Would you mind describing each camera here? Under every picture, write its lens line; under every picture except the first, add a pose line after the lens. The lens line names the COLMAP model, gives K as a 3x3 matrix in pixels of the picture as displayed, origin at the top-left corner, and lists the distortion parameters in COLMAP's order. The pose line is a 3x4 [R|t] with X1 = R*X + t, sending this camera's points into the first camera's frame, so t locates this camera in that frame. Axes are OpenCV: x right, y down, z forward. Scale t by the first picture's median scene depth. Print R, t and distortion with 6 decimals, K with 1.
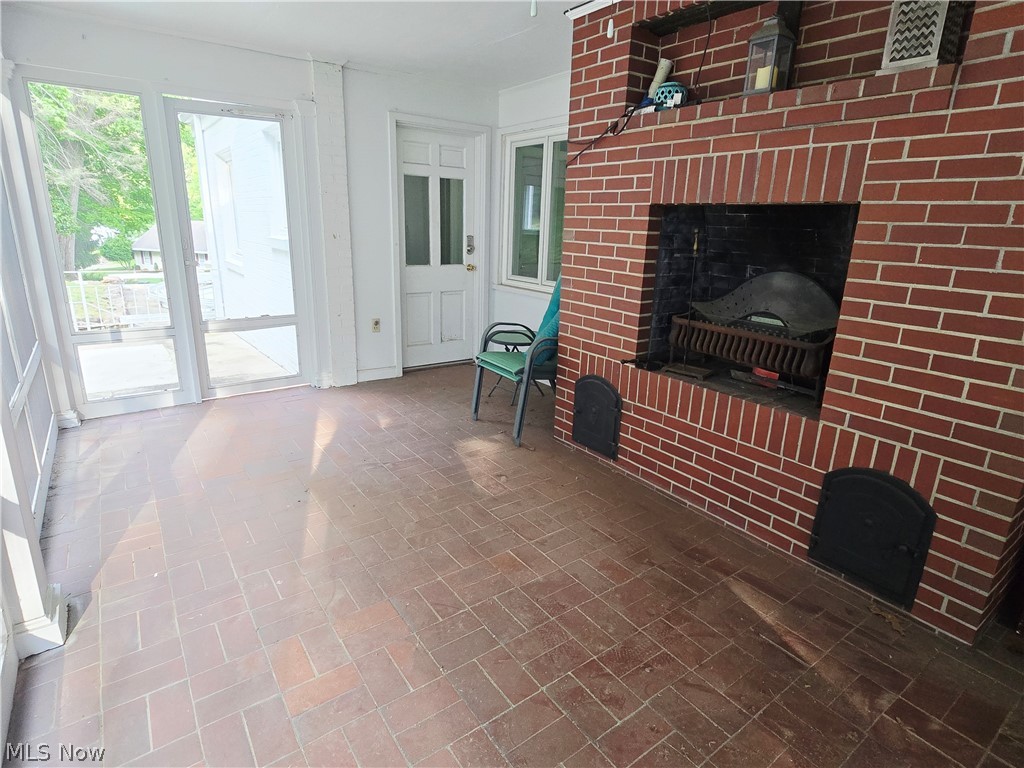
lens RADIAL K [[558.5, 0, 512.0], [0, 558.5, 384.0], [0, 0, 1]] dist [0.007447, 0.000262]
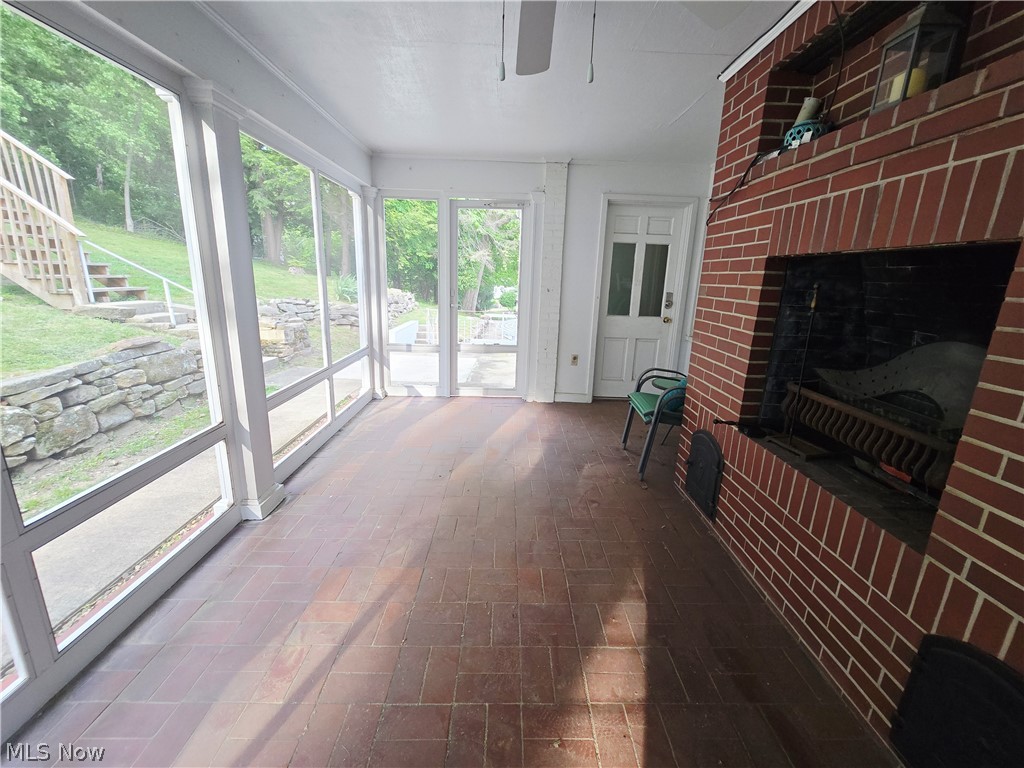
lens RADIAL K [[422.9, 0, 512.0], [0, 422.9, 384.0], [0, 0, 1]] dist [0.001247, 0.000418]
pose [[0.817341, 0.140901, -0.558659, 0.304645], [-0.169731, 0.985490, 0.000231, -0.043313], [0.550585, 0.094633, 0.829397, 0.202727]]
